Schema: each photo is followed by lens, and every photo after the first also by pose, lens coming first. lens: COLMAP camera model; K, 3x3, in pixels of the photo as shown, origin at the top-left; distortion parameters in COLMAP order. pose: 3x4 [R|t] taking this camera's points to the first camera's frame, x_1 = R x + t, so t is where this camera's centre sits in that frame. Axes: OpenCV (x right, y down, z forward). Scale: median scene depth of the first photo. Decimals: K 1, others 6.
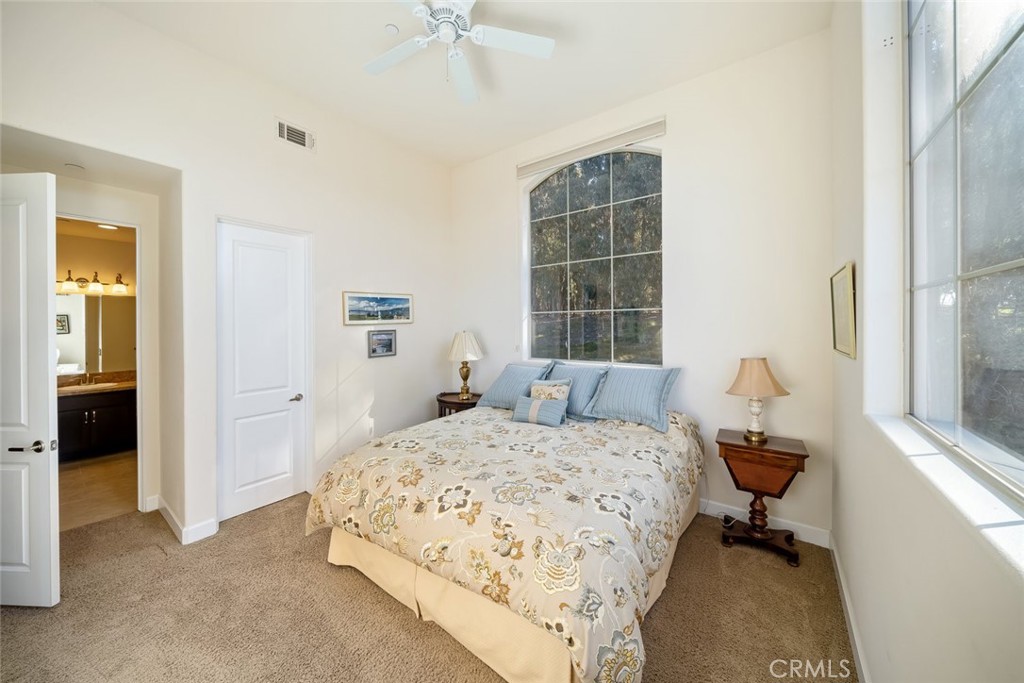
lens RADIAL K [[363.5, 0, 496.8], [0, 363.5, 325.8], [0, 0, 1]] dist [-0.002413, -0.000003]
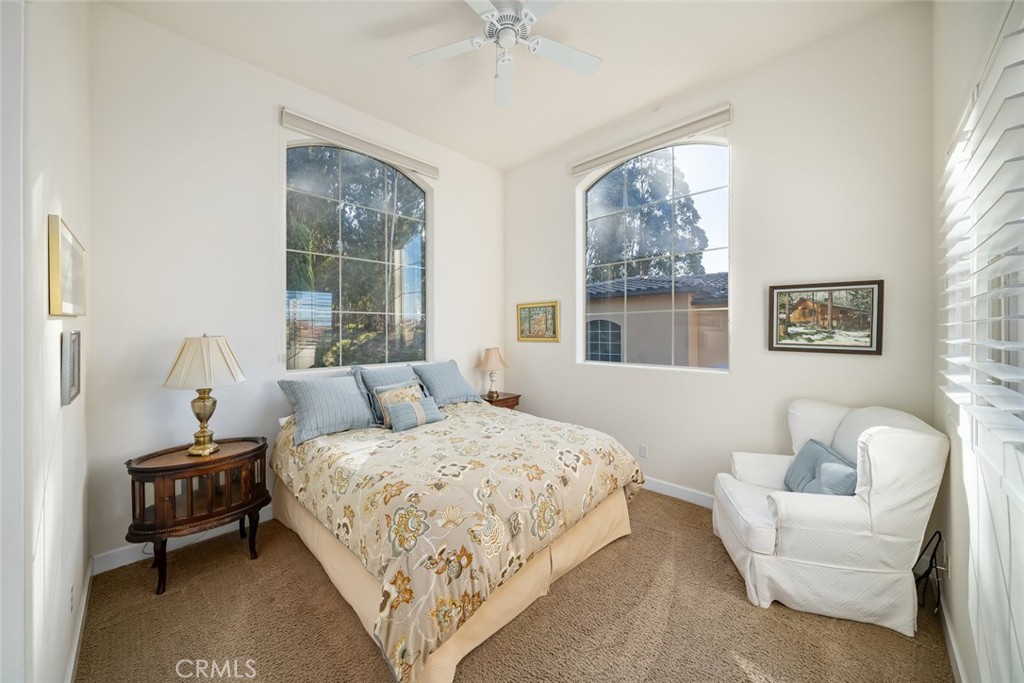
lens RADIAL K [[363.5, 0, 512.8], [0, 363.5, 334.0], [0, 0, 1]] dist [-0.002413, -0.000003]
pose [[0.113512, -0.003111, 0.993532, -1.161298], [0.000399, 0.999995, 0.003085, 0.024051], [-0.993536, 0.000047, 0.113513, 0.867283]]
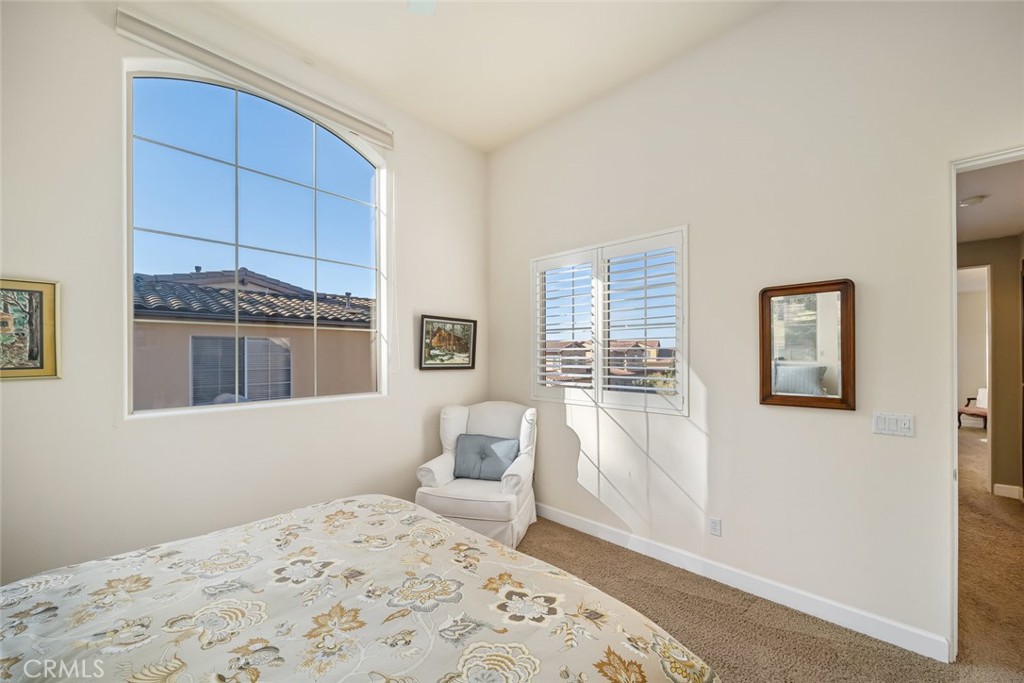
lens RADIAL K [[379.4, 0, 524.9], [0, 379.4, 354.5], [0, 0, 1]] dist [-0.002547, -0.000163]
pose [[-0.996968, 0.010555, 0.077093, -0.318125], [0.010472, 0.999944, -0.001492, 0.029800], [-0.077104, -0.000681, -0.997023, 1.627456]]
